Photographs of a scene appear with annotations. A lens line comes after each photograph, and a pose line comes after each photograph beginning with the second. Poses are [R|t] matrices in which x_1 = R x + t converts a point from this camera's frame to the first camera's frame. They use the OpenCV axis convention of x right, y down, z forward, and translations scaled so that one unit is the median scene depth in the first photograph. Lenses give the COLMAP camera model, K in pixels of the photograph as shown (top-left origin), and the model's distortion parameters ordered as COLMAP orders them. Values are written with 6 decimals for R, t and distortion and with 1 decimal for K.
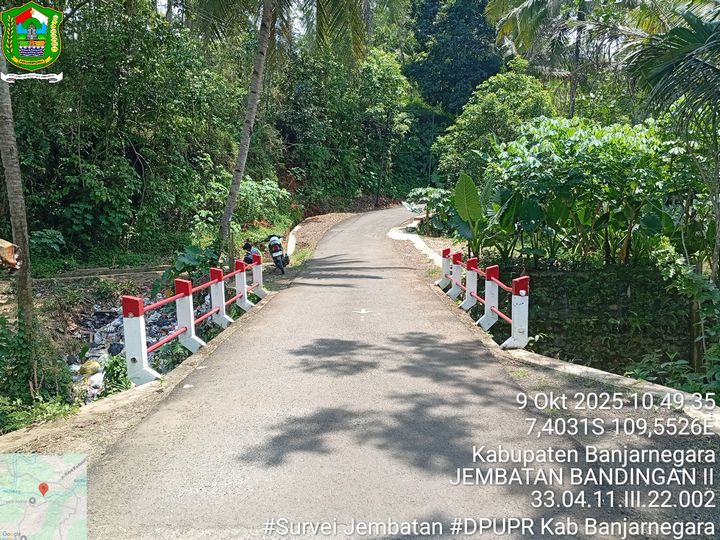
lens RADIAL K [[552.8, 0, 360.0], [0, 552.8, 270.0], [0, 0, 1]] dist [0.092371, -0.188941]
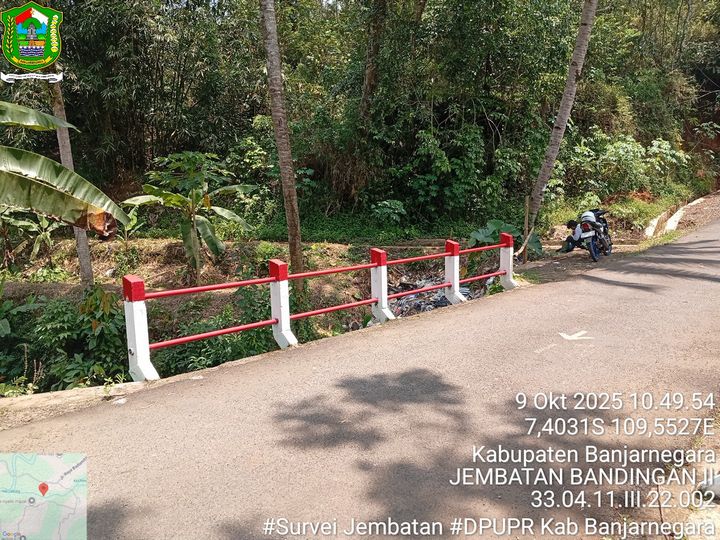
lens RADIAL K [[547.5, 0, 340.0], [0, 547.5, 268.2], [0, 0, 1]] dist [0.075544, -0.162837]
pose [[0.700301, 0.098595, -0.707006, 0.092370], [-0.065091, 0.995109, 0.074298, -0.010819], [0.710874, -0.006011, 0.703294, 0.141389]]
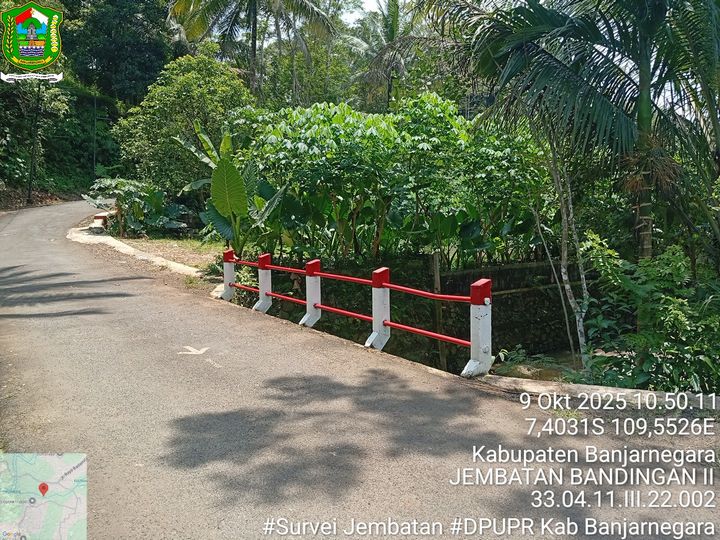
lens RADIAL K [[552.8, 0, 360.0], [0, 552.8, 270.0], [0, 0, 1]] dist [0.092371, -0.188941]
pose [[0.812367, -0.061353, 0.579910, -0.073226], [0.062837, 0.997870, 0.017547, -0.006485], [-0.579751, 0.022185, 0.814492, 0.129170]]
